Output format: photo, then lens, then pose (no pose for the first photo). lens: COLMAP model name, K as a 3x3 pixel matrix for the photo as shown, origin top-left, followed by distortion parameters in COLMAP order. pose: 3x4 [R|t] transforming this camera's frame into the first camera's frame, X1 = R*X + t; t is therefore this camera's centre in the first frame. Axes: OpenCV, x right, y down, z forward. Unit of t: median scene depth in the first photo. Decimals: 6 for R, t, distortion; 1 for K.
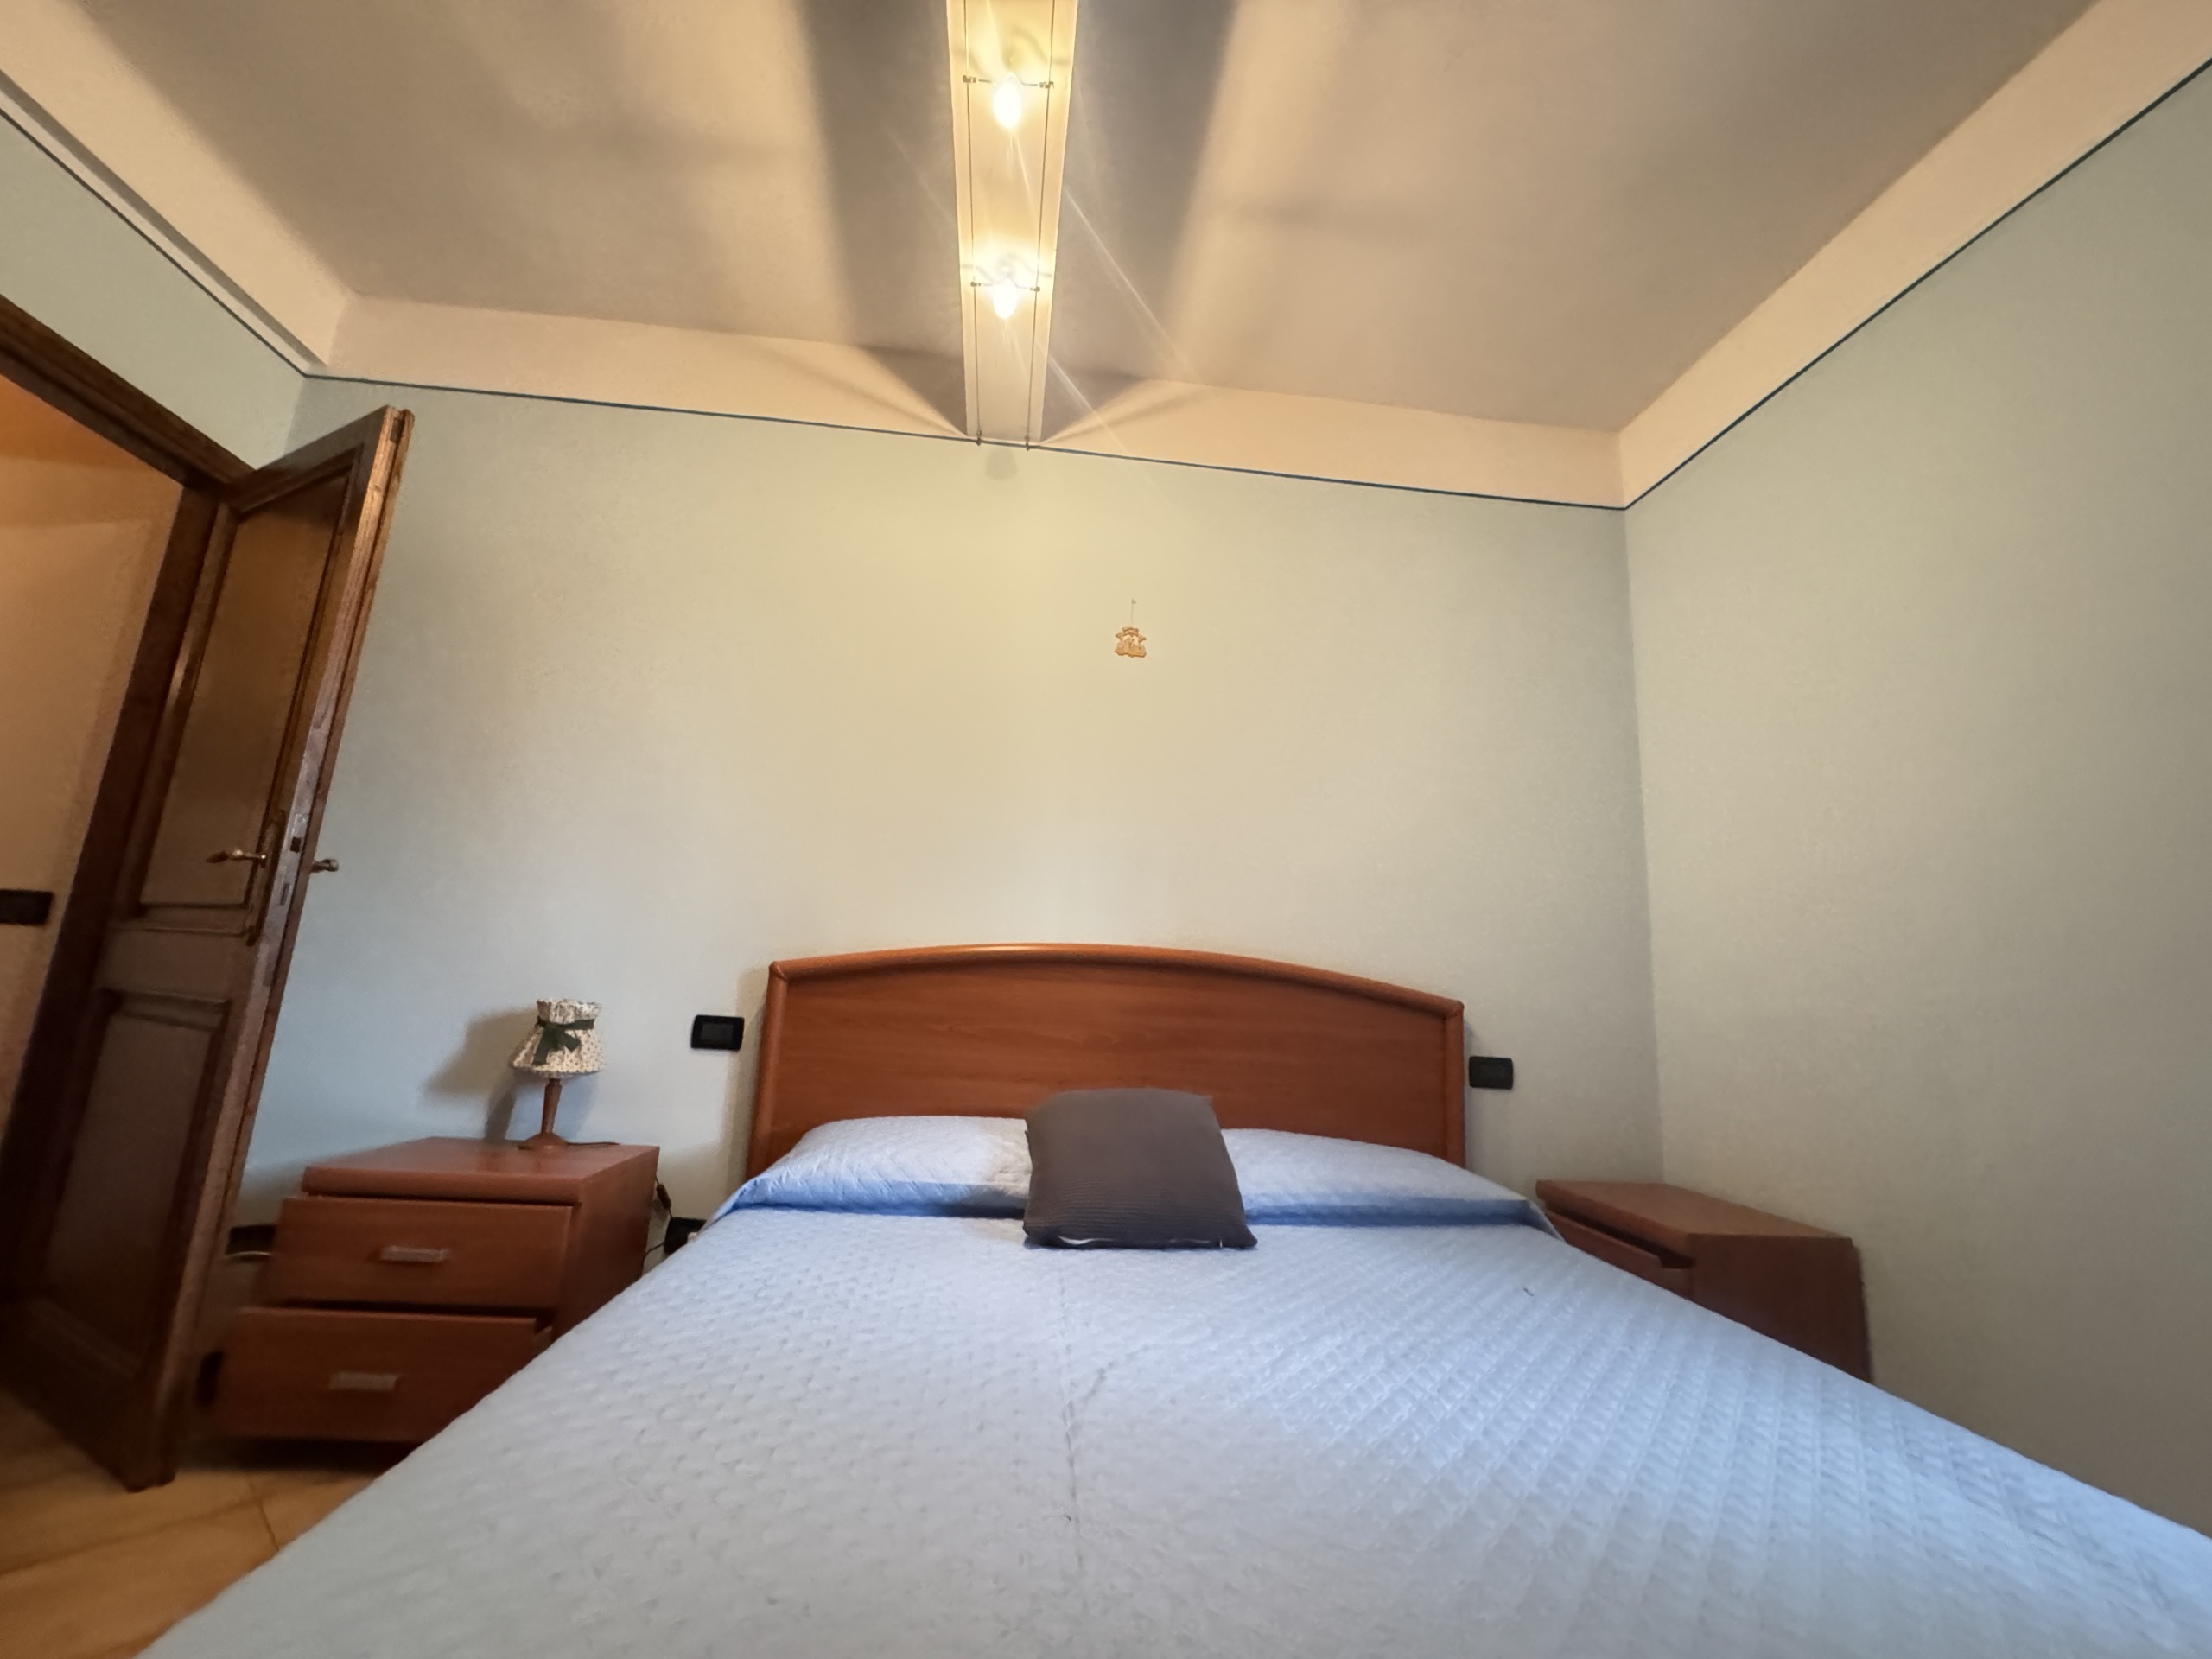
lens RADIAL K [[885.0, 0, 1104.7], [0, 885.0, 828.6], [0, 0, 1]] dist [-0.004104, 0.000680]
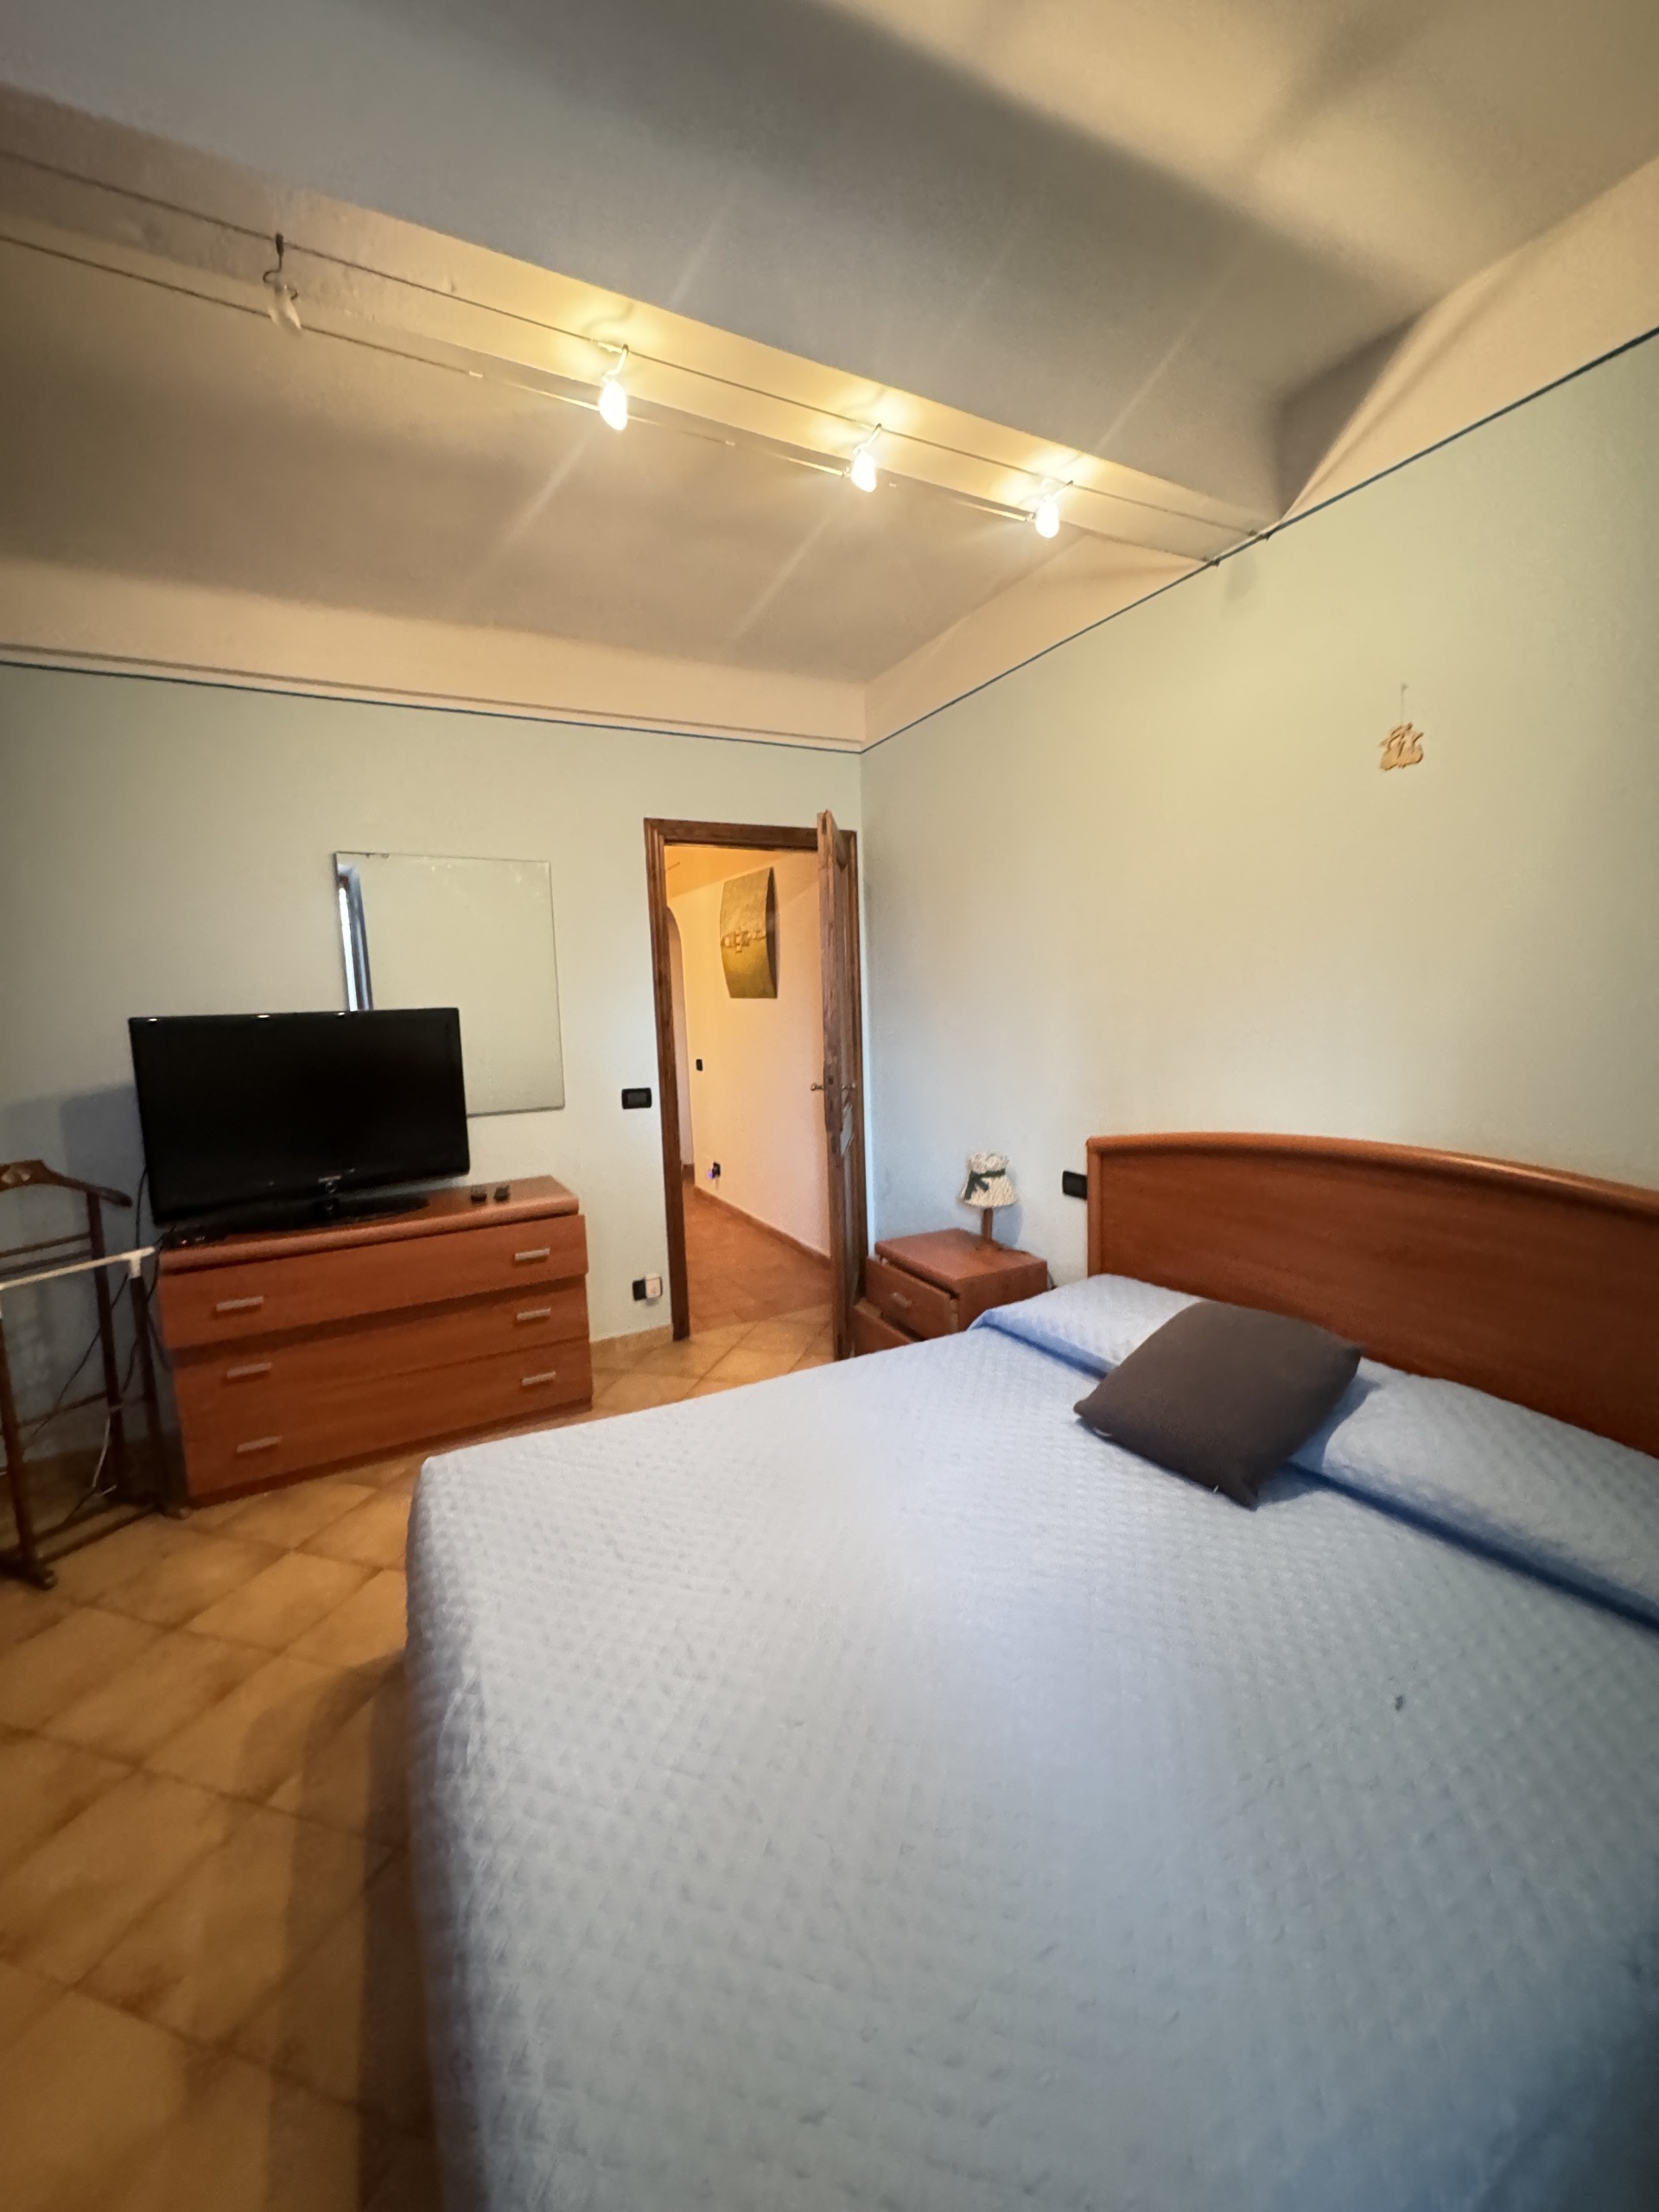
lens RADIAL K [[885.0, 0, 828.5], [0, 885.0, 1102.6], [0, 0, 1]] dist [-0.004104, 0.000680]
pose [[0.373860, 0.042784, -0.926498, 0.634926], [0.224418, 0.965079, 0.135123, -0.146690], [0.899925, -0.258440, 0.351203, 0.243953]]
